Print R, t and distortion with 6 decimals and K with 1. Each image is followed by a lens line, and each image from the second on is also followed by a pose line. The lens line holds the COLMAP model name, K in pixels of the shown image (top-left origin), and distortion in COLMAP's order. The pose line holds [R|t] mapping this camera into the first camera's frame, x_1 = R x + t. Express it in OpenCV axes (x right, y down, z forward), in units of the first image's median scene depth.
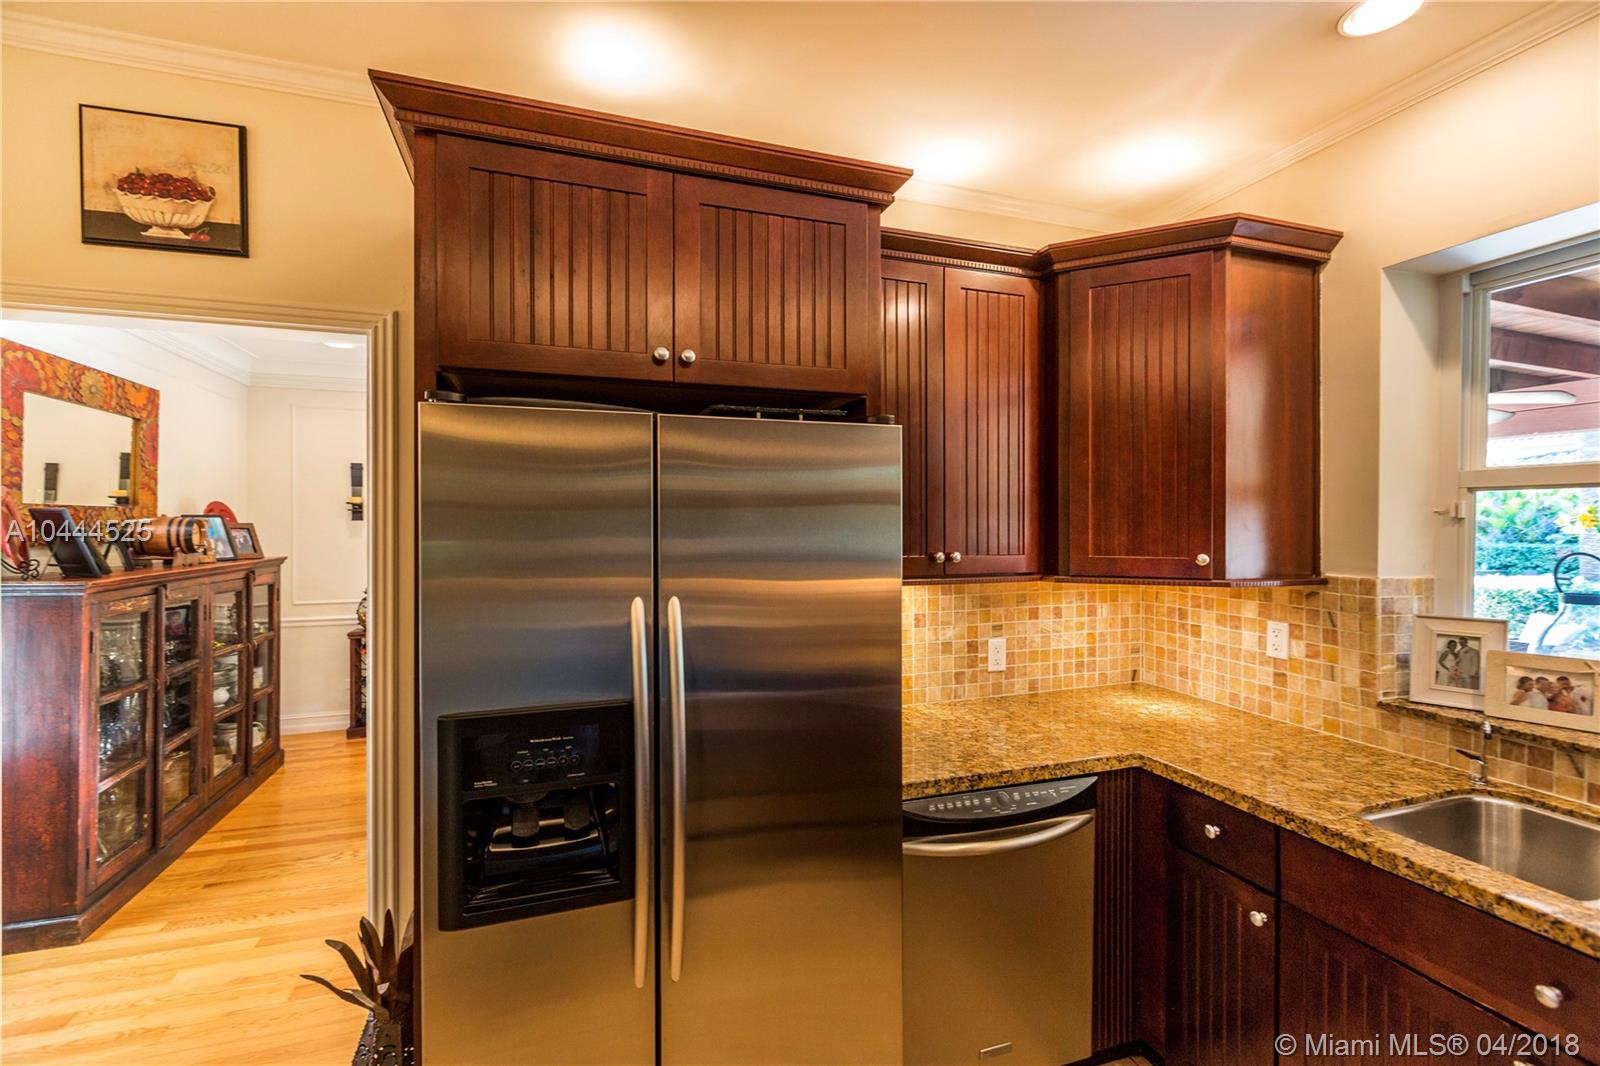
lens RADIAL K [[705.1, 0, 778.0], [0, 705.1, 521.5], [0, 0, 1]] dist [-0.002805, -0.000578]
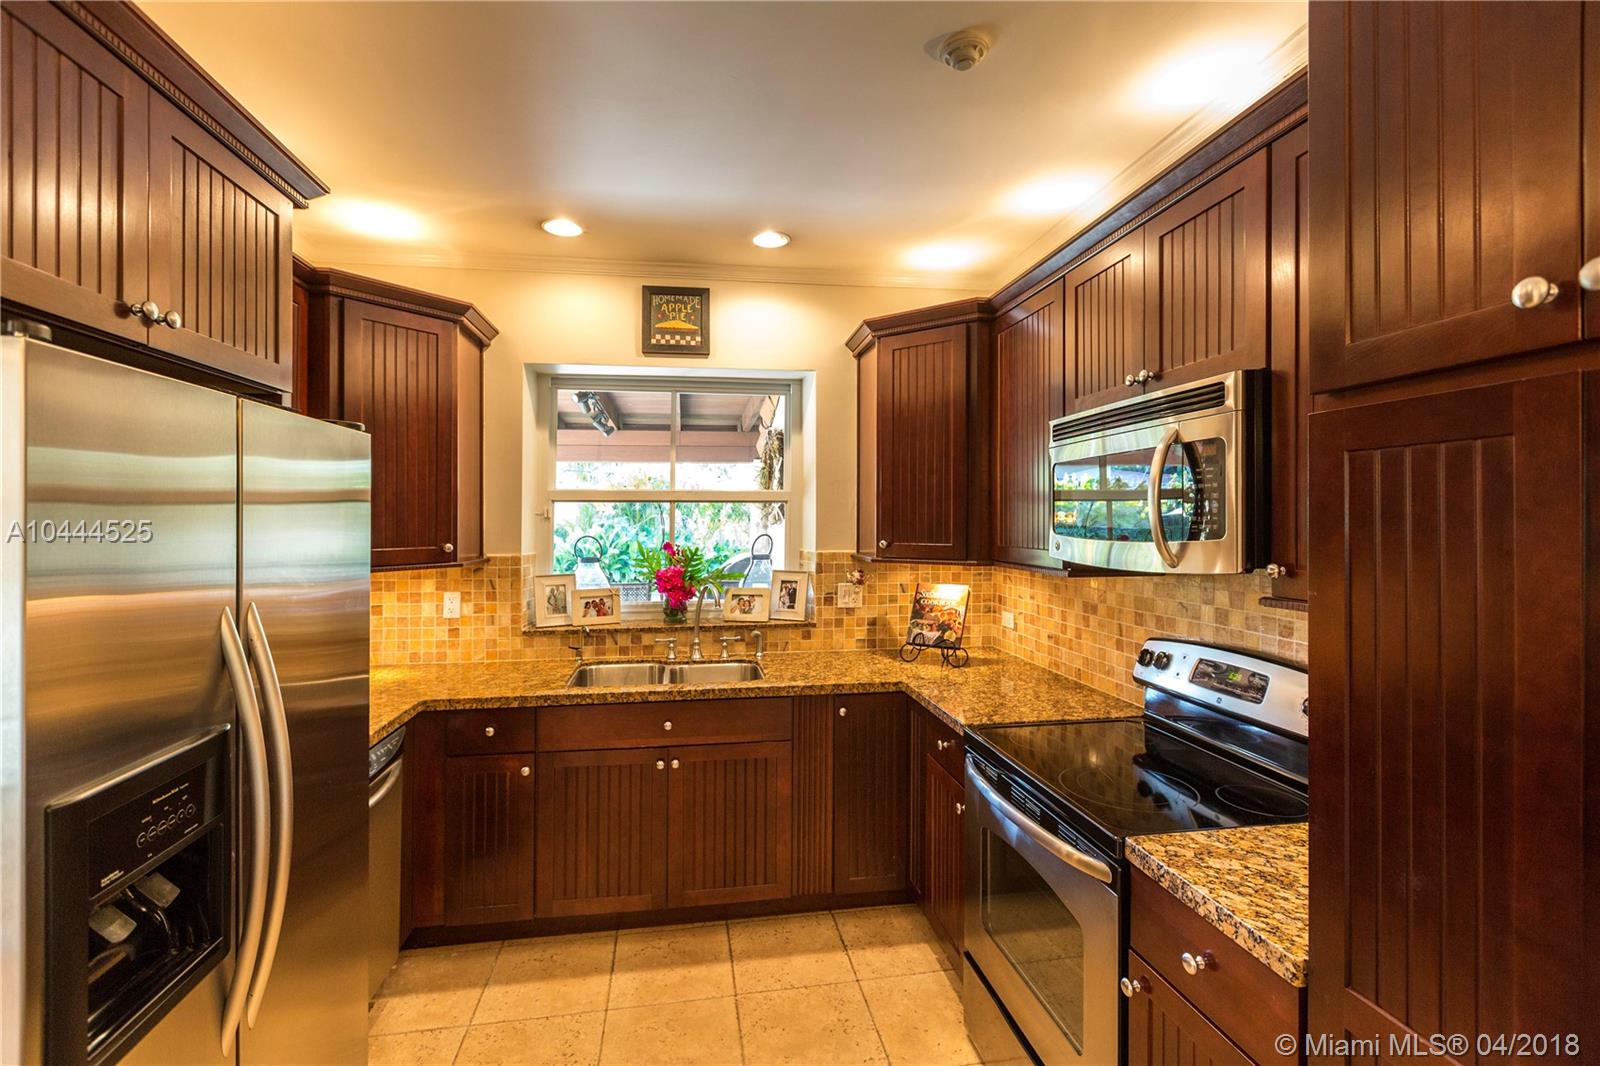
lens RADIAL K [[719.8, 0, 800.2], [0, 719.8, 514.7], [0, 0, 1]] dist [-0.001424, 0.000022]
pose [[0.159612, 0.006278, 0.987160, -0.716361], [0.001274, 0.999978, -0.006565, 0.000481], [-0.987179, 0.002306, 0.159600, 0.117975]]
